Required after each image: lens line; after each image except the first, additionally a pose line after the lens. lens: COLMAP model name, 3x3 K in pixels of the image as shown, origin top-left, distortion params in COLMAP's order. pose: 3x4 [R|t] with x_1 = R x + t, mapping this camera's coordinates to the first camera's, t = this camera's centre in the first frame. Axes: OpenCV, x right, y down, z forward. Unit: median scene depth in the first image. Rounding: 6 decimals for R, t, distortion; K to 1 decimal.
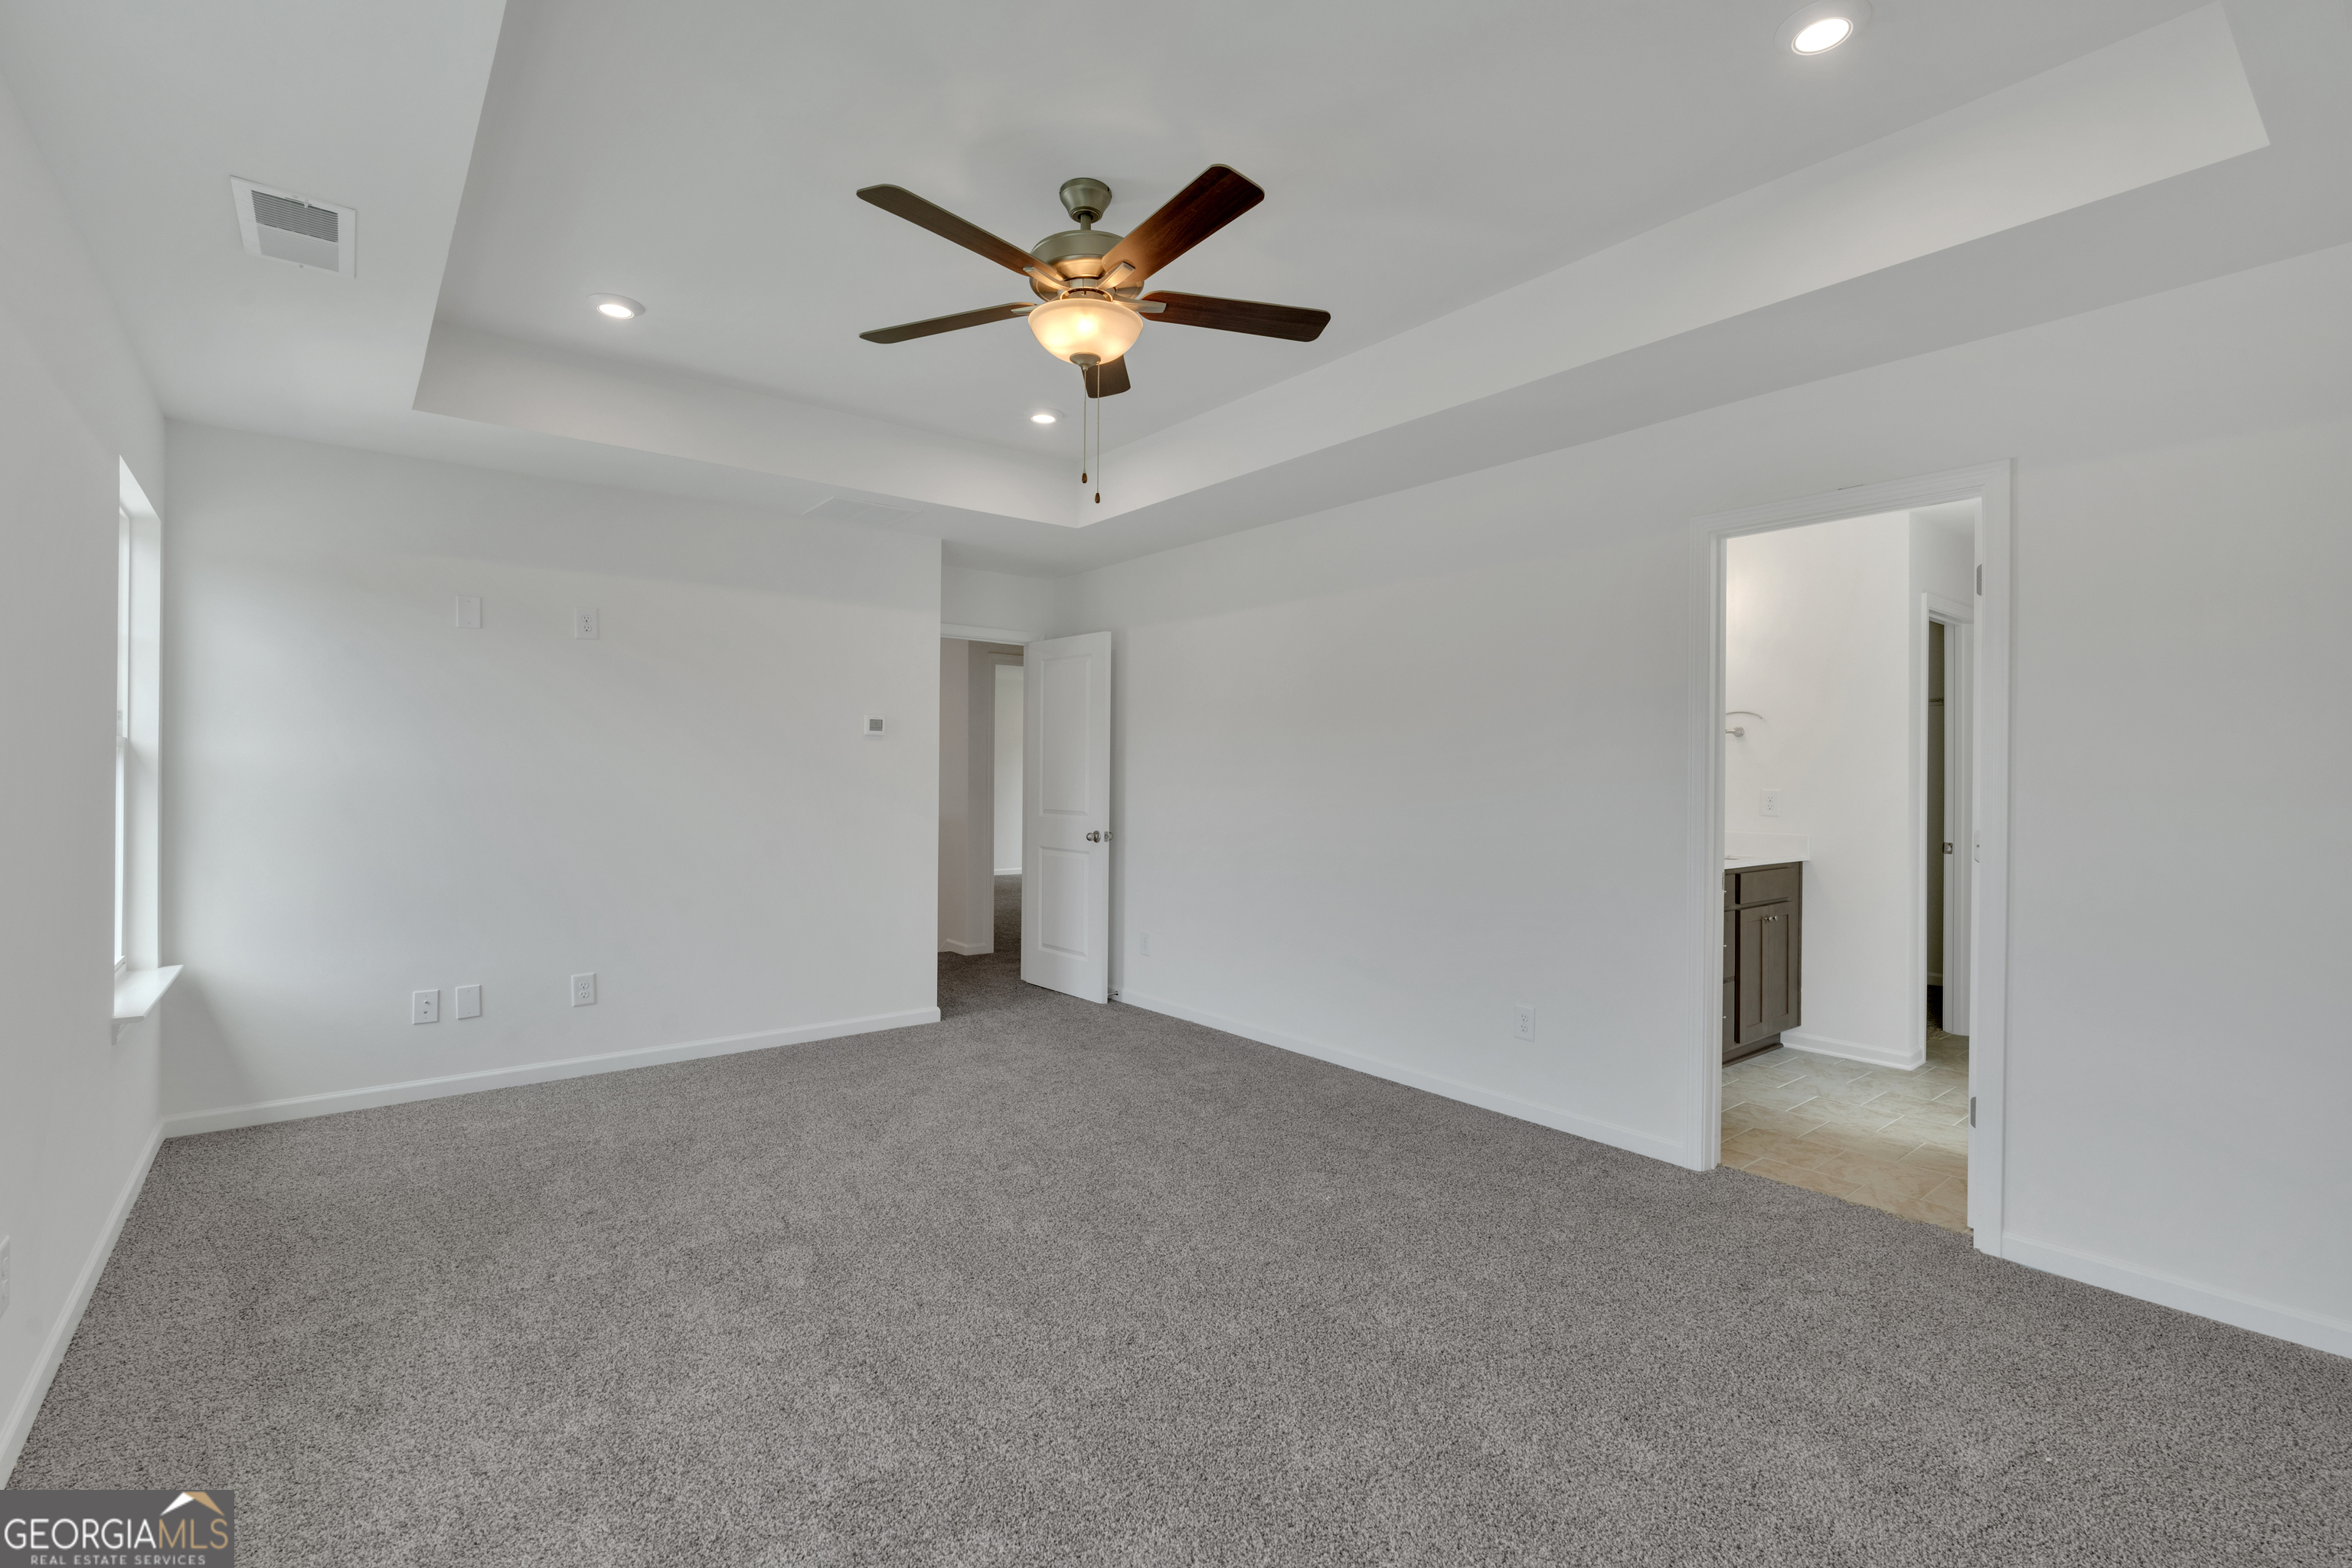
lens RADIAL K [[1052.1, 0, 1169.7], [0, 1052.1, 781.5], [0, 0, 1]] dist [-0.012593, -0.000611]
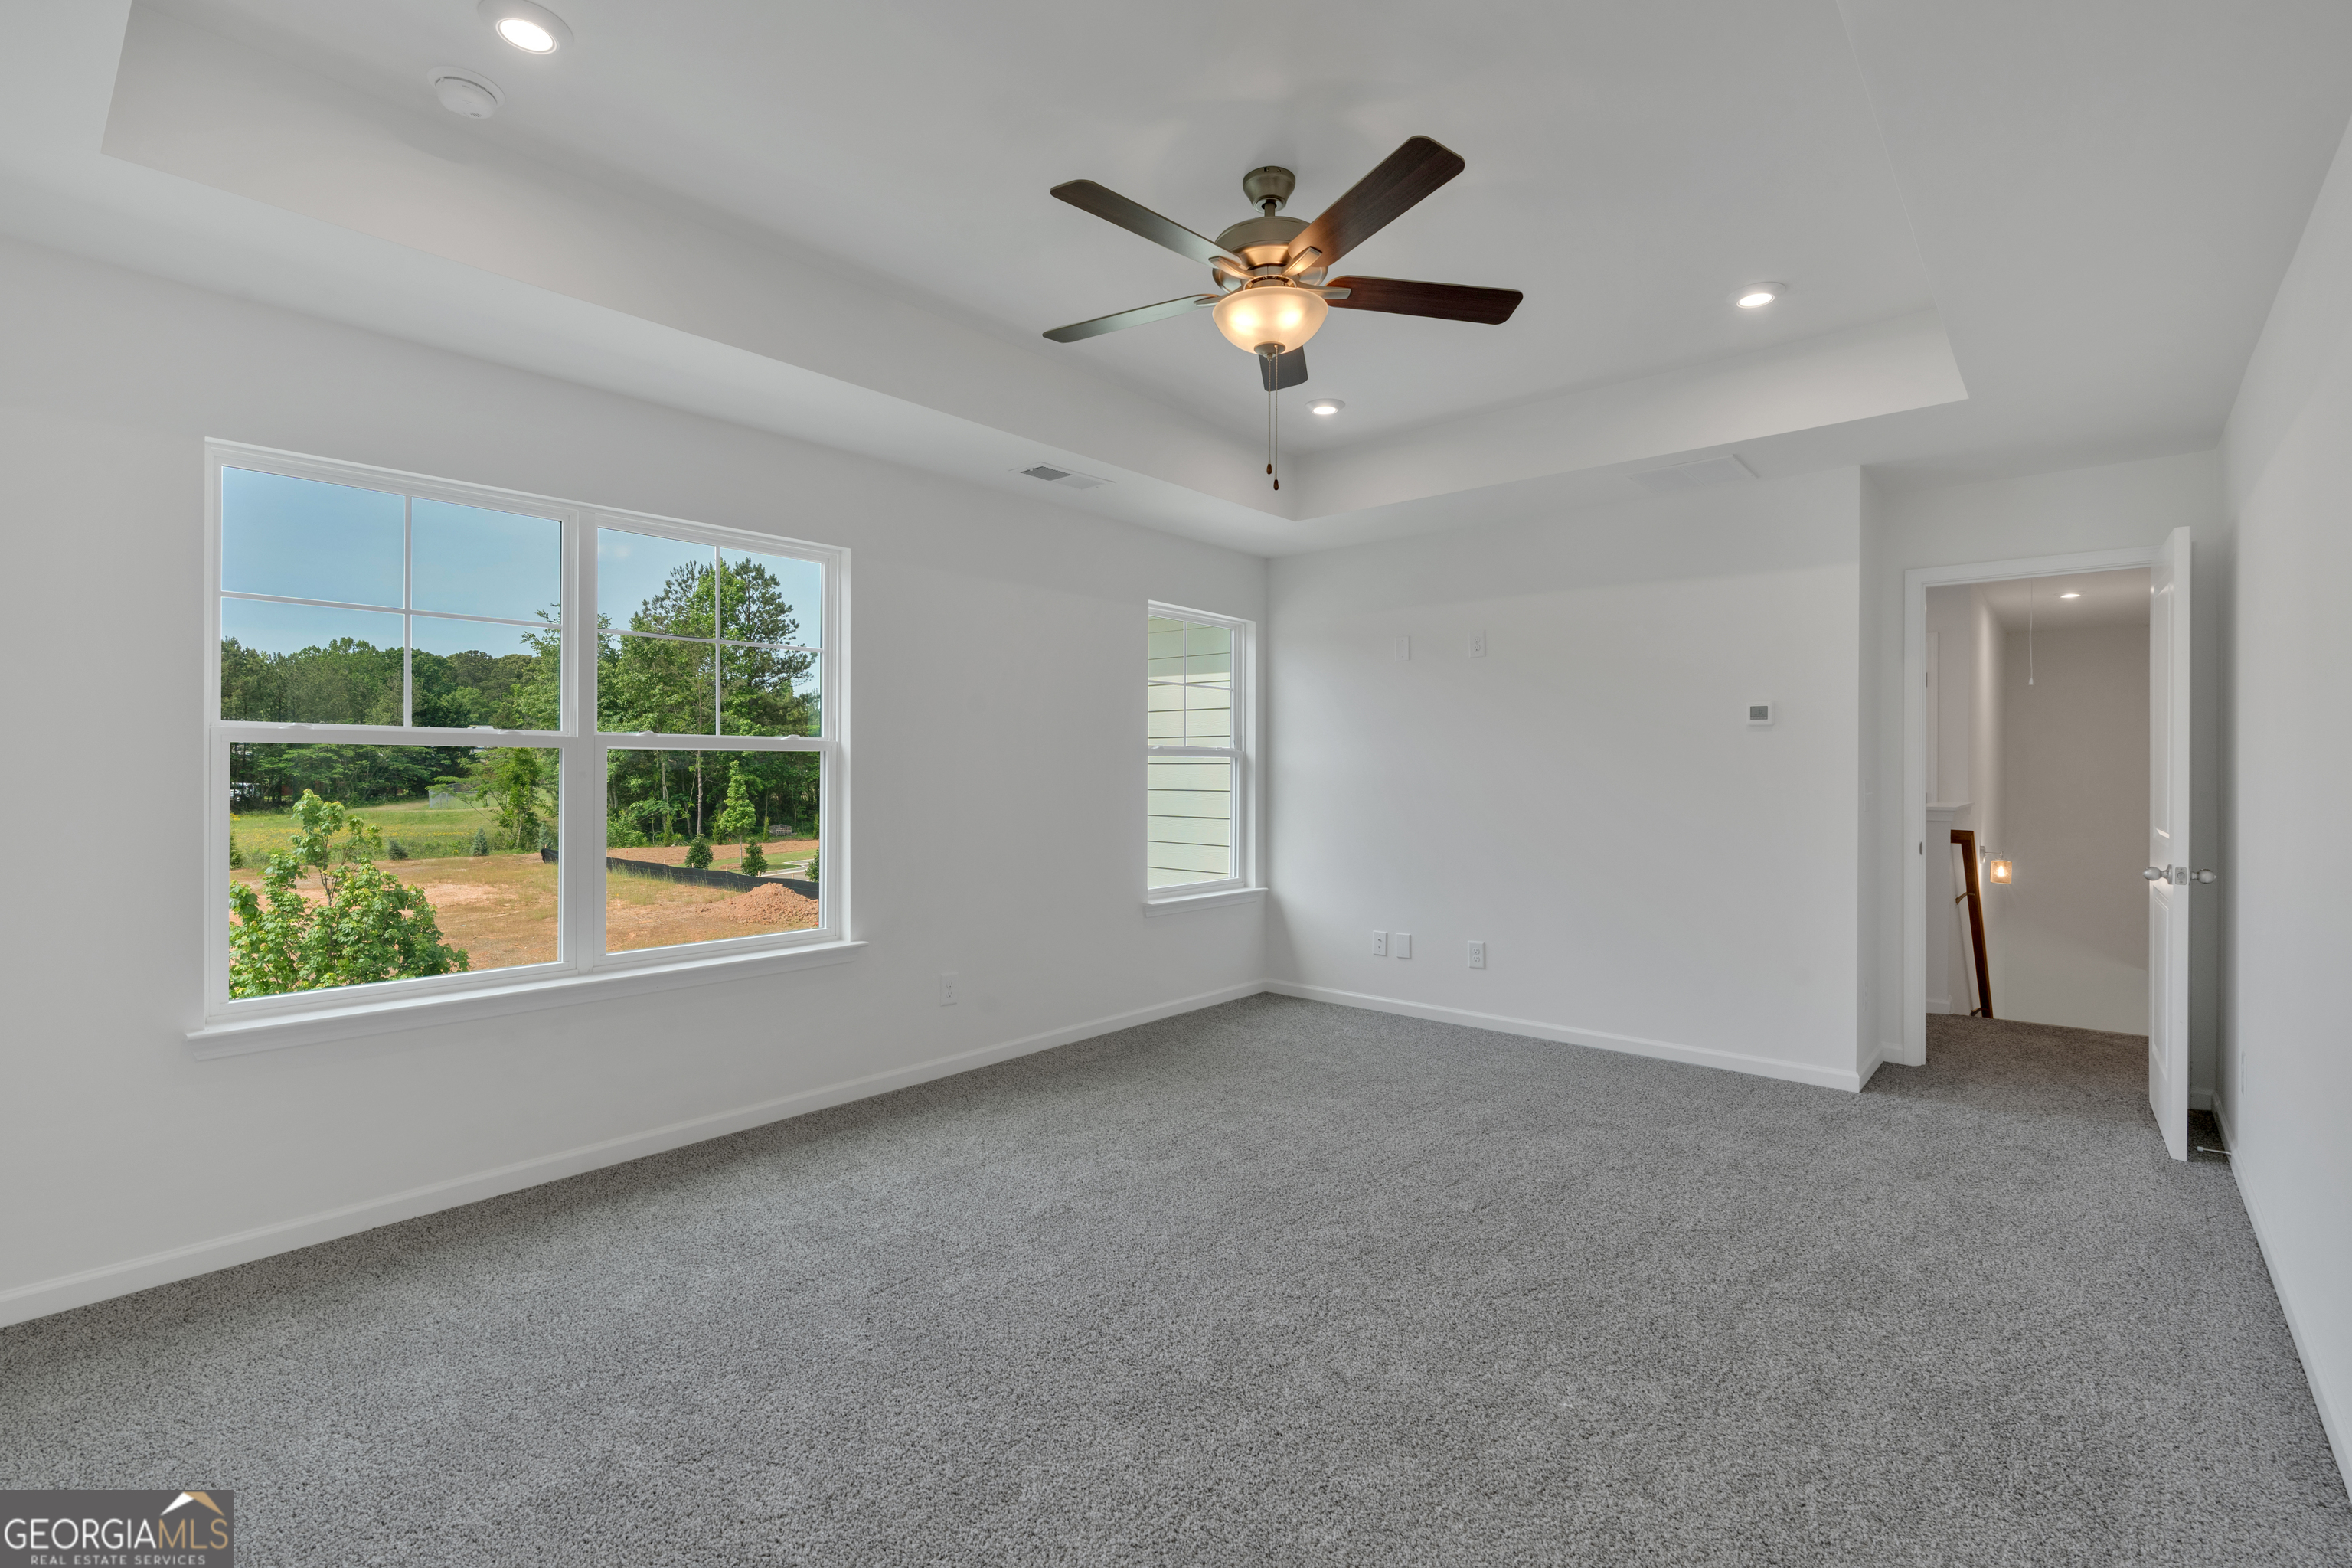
lens RADIAL K [[1052.1, 0, 1169.0], [0, 1052.1, 779.3], [0, 0, 1]] dist [-0.012593, -0.000611]
pose [[0.176572, 0.006638, -0.984265, 0.582536], [0.000713, 0.999976, 0.006872, -0.007828], [0.984287, -0.001915, 0.176563, 0.479536]]
